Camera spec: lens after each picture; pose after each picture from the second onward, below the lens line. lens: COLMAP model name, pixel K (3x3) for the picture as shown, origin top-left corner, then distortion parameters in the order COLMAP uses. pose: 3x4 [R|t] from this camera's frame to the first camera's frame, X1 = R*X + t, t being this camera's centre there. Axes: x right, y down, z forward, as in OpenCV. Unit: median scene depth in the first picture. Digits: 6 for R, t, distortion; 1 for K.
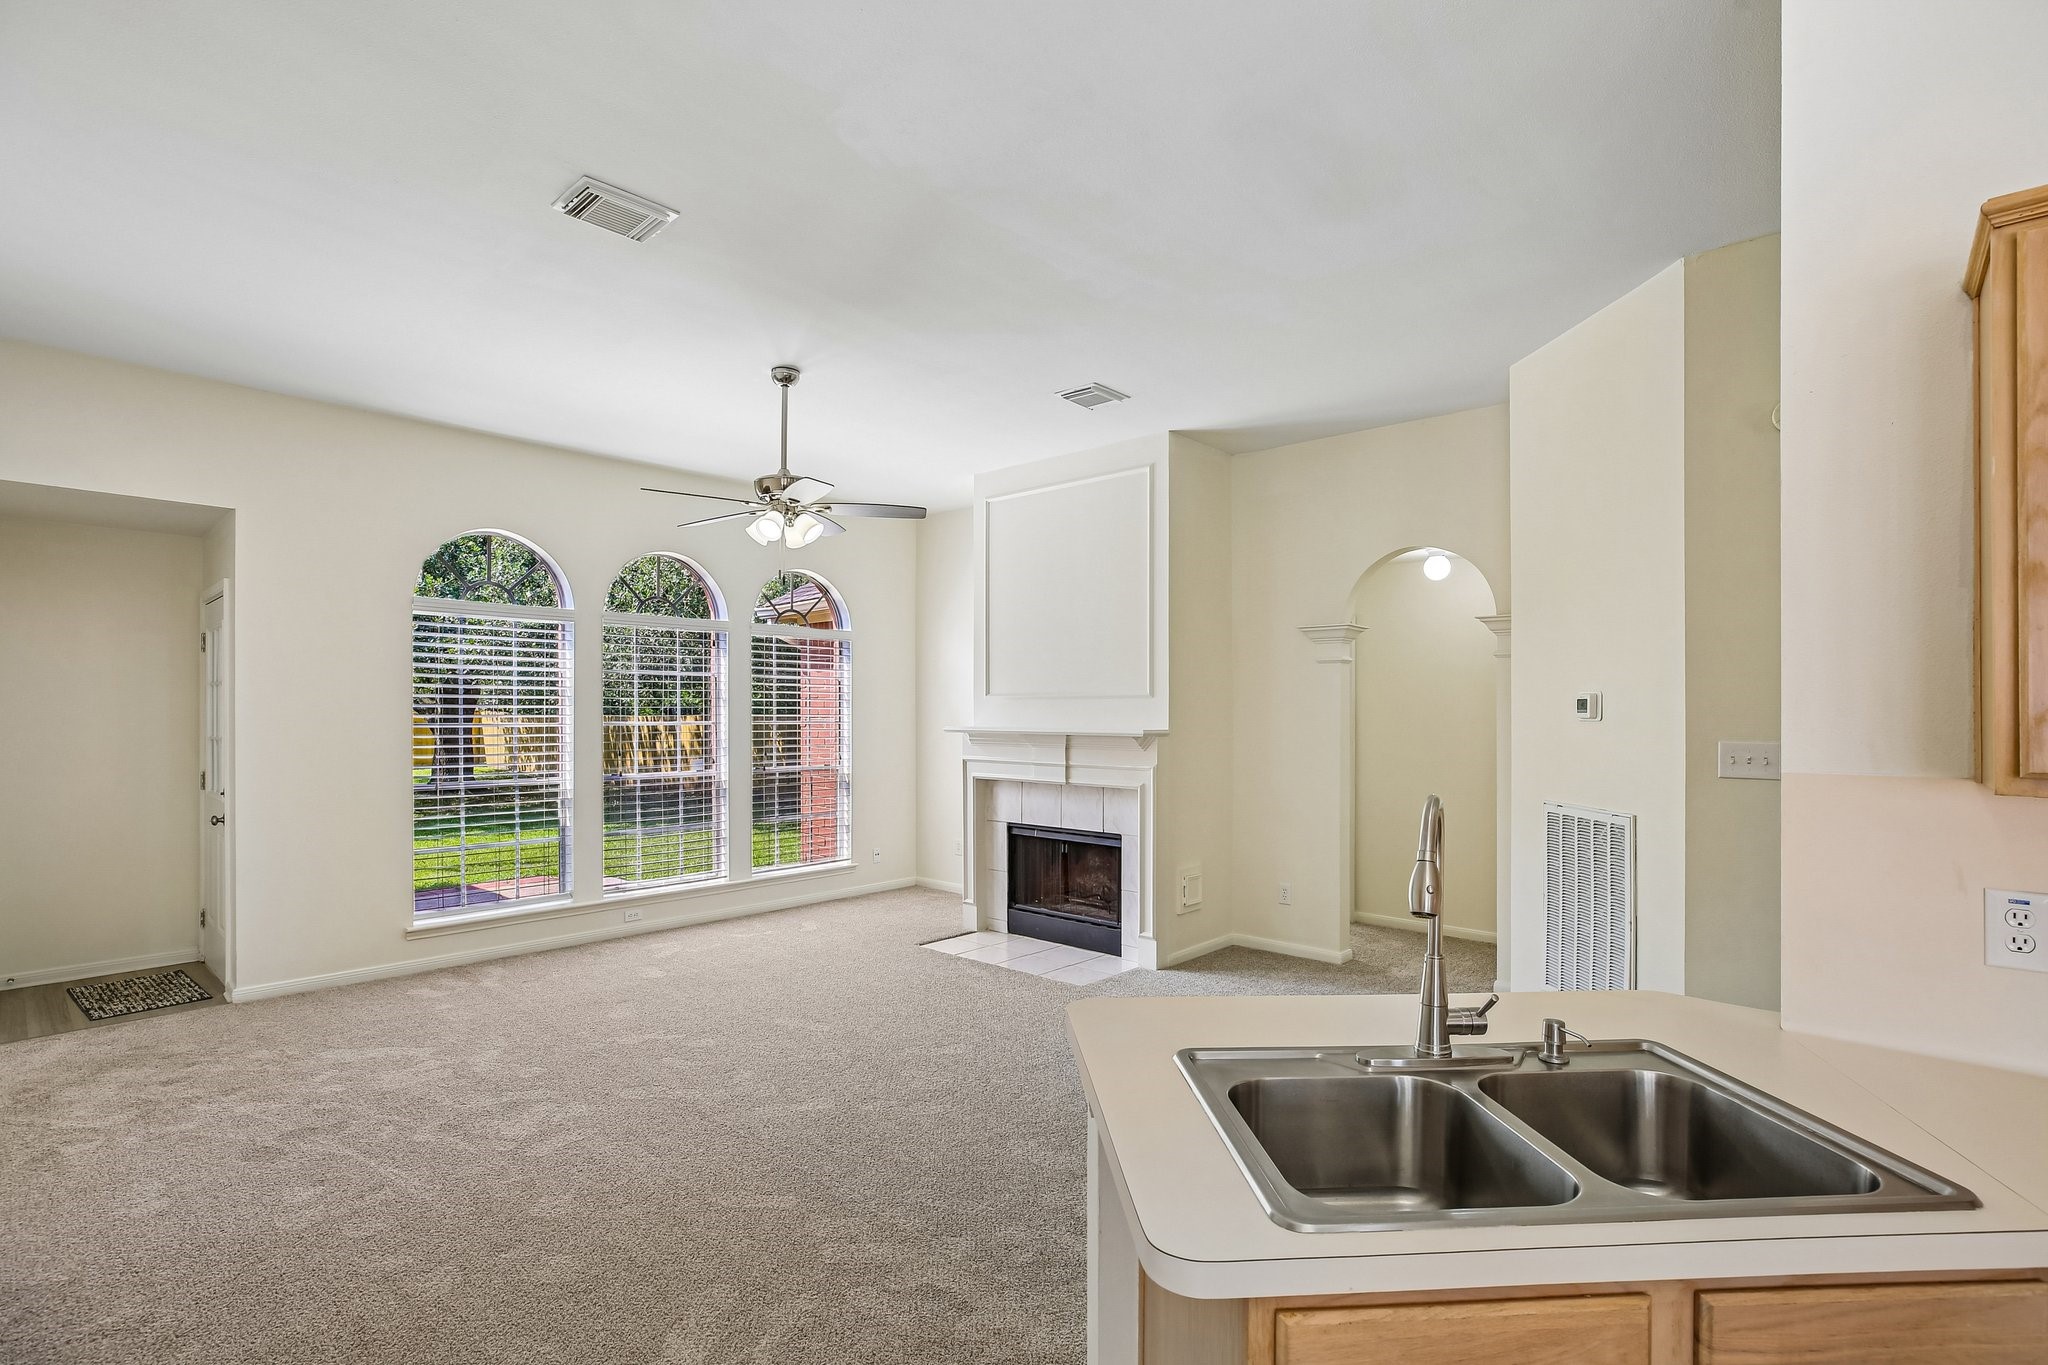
lens RADIAL K [[957.0, 0, 1014.9], [0, 957.0, 718.1], [0, 0, 1]] dist [-0.033882, 0.011299]
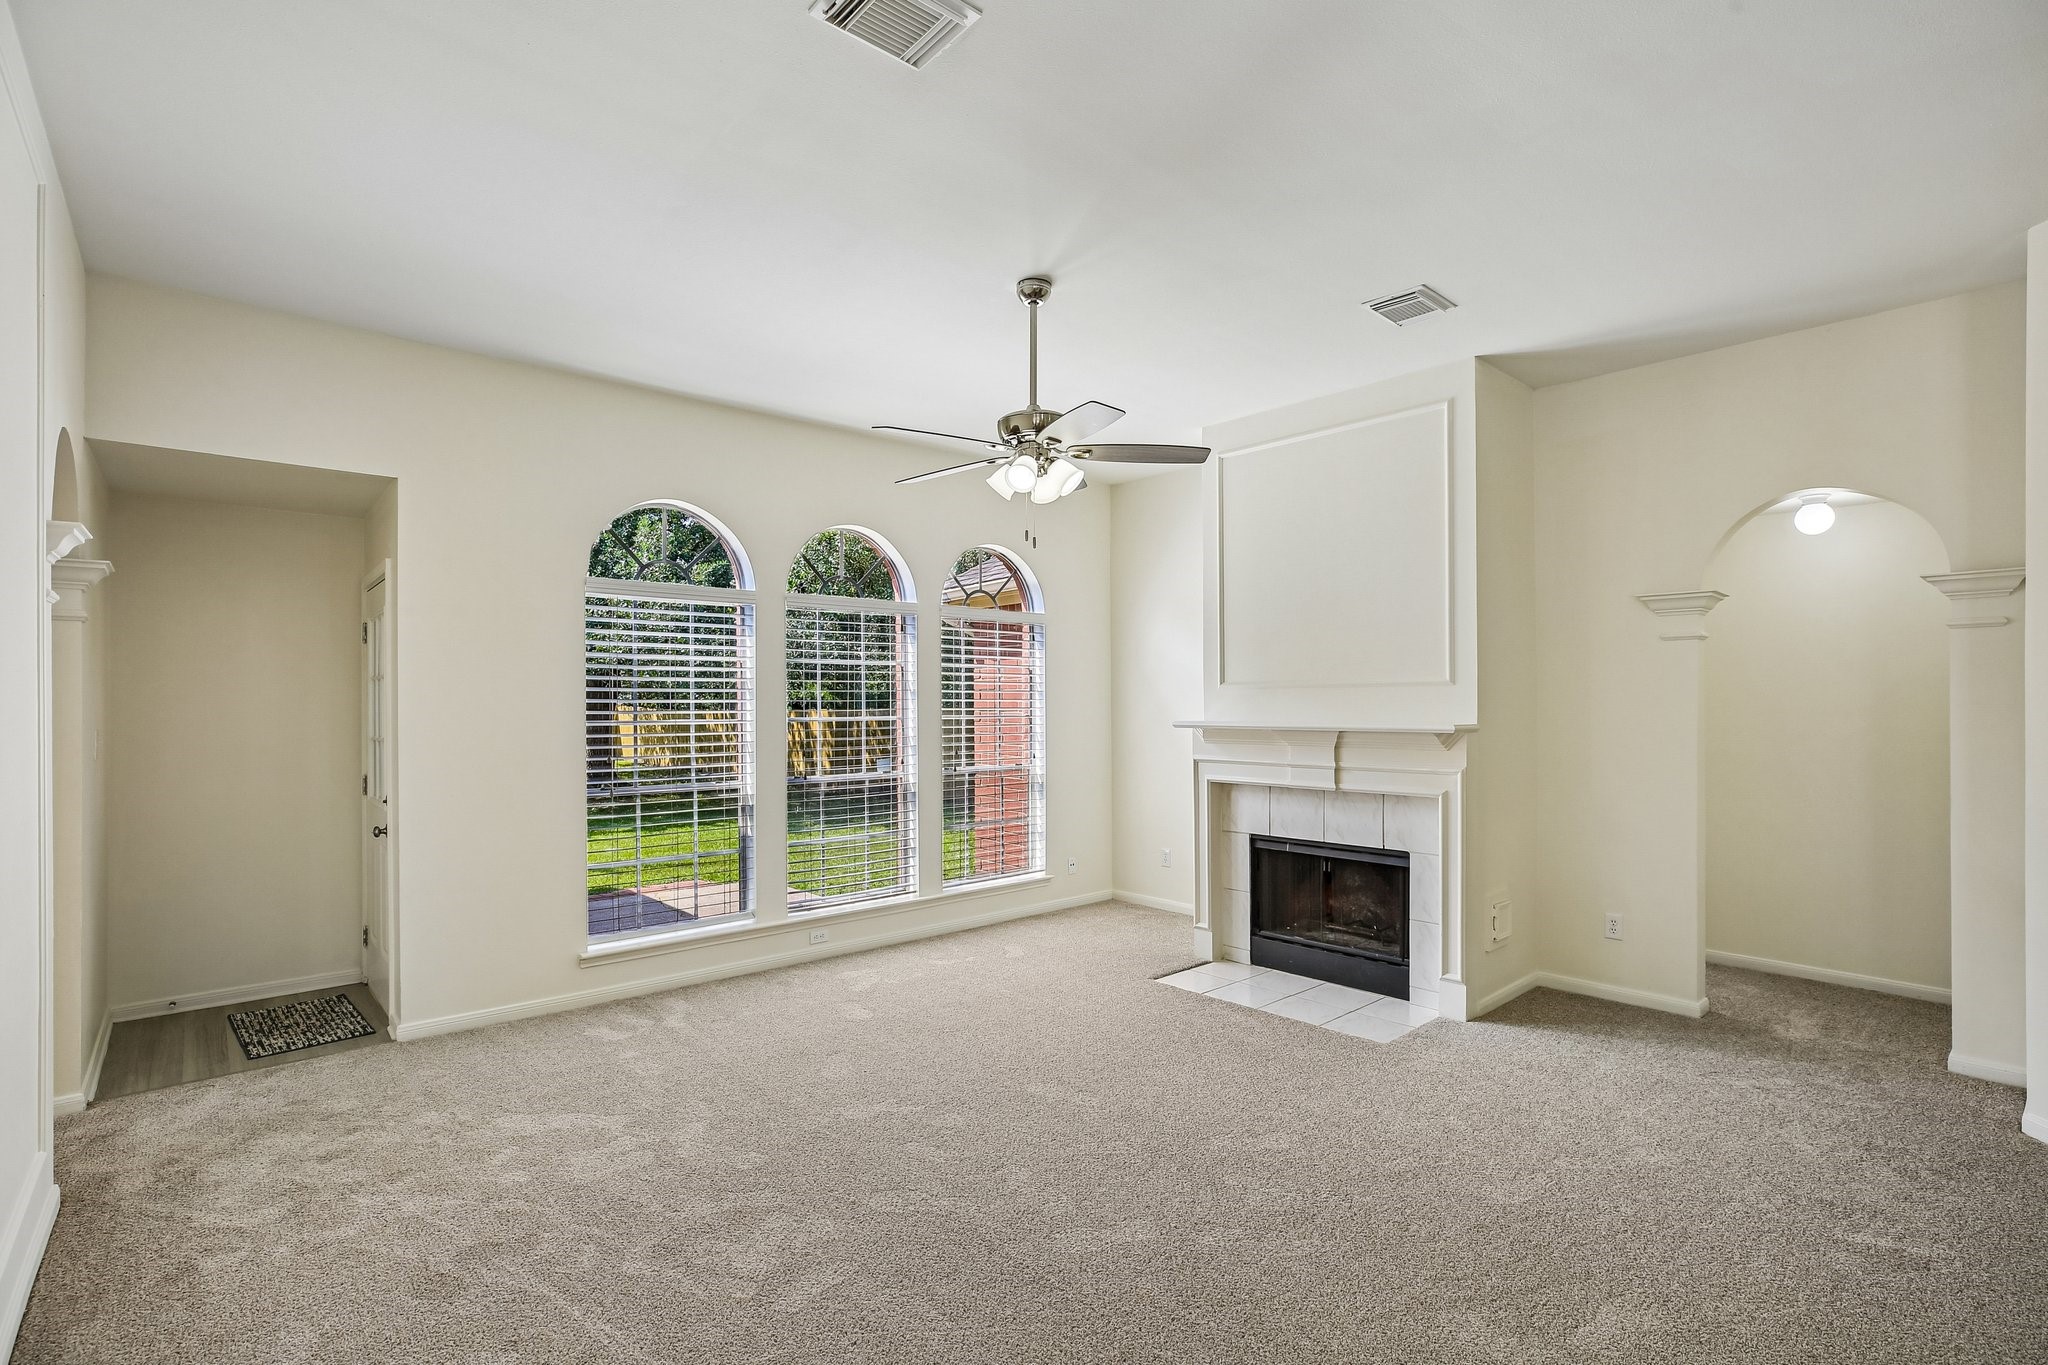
lens RADIAL K [[949.5, 0, 1023.5], [0, 949.5, 706.1], [0, 0, 1]] dist [-0.036410, 0.011033]
pose [[0.994908, -0.005874, -0.100618, -0.134564], [0.005431, 0.999974, -0.004676, -0.001666], [0.100643, 0.004106, 0.994914, 0.158315]]
